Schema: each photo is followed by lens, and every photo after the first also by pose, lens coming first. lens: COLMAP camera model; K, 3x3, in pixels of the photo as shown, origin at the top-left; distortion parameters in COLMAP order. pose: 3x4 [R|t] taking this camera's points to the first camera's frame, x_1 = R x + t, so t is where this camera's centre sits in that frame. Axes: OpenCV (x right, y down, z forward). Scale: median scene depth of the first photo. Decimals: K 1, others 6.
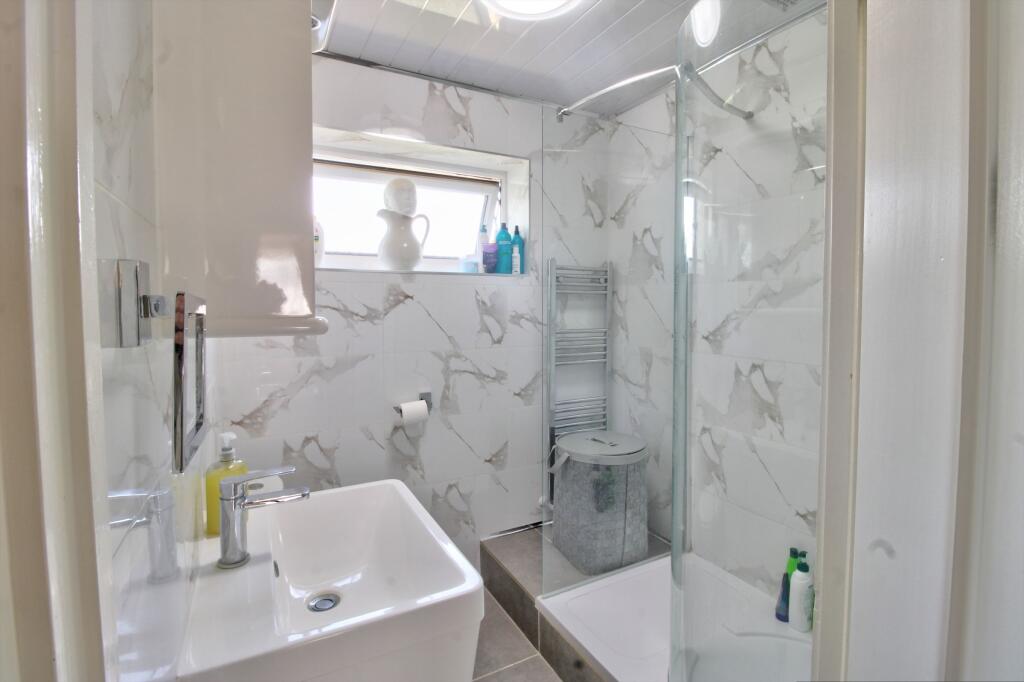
lens RADIAL K [[479.3, 0, 521.0], [0, 479.3, 327.9], [0, 0, 1]] dist [-0.002664, -0.014848]
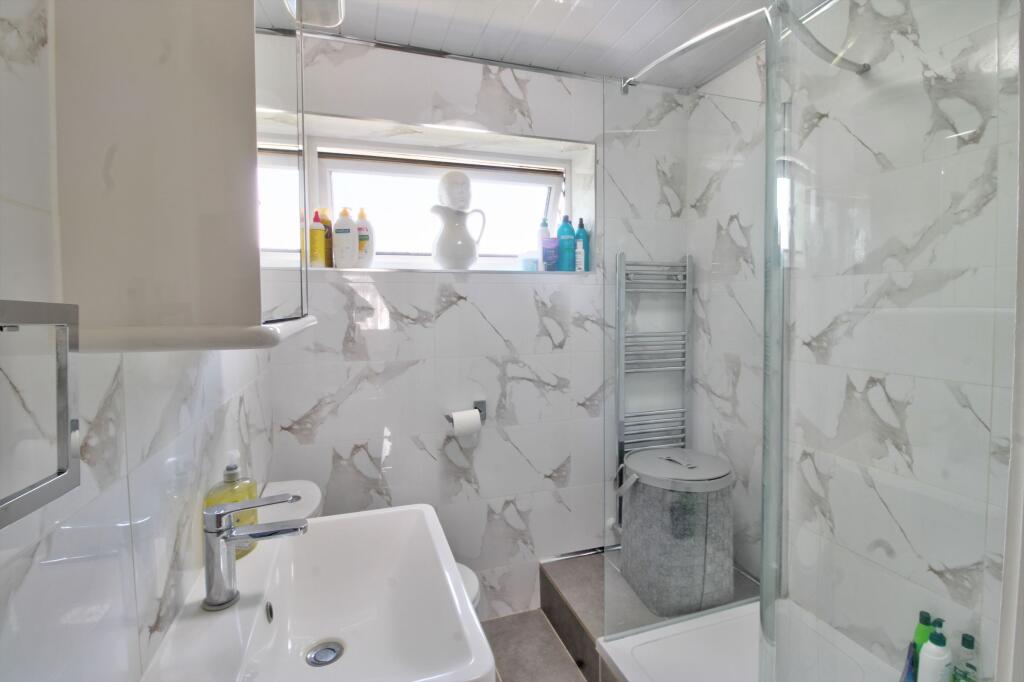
lens RADIAL K [[479.3, 0, 521.0], [0, 479.3, 327.9], [0, 0, 1]] dist [-0.002664, -0.014848]
pose [[0.985116, 0.001050, -0.171888, 0.038377], [-0.001149, 0.999999, -0.000472, -0.005854], [0.171887, 0.000663, 0.985116, 0.097505]]
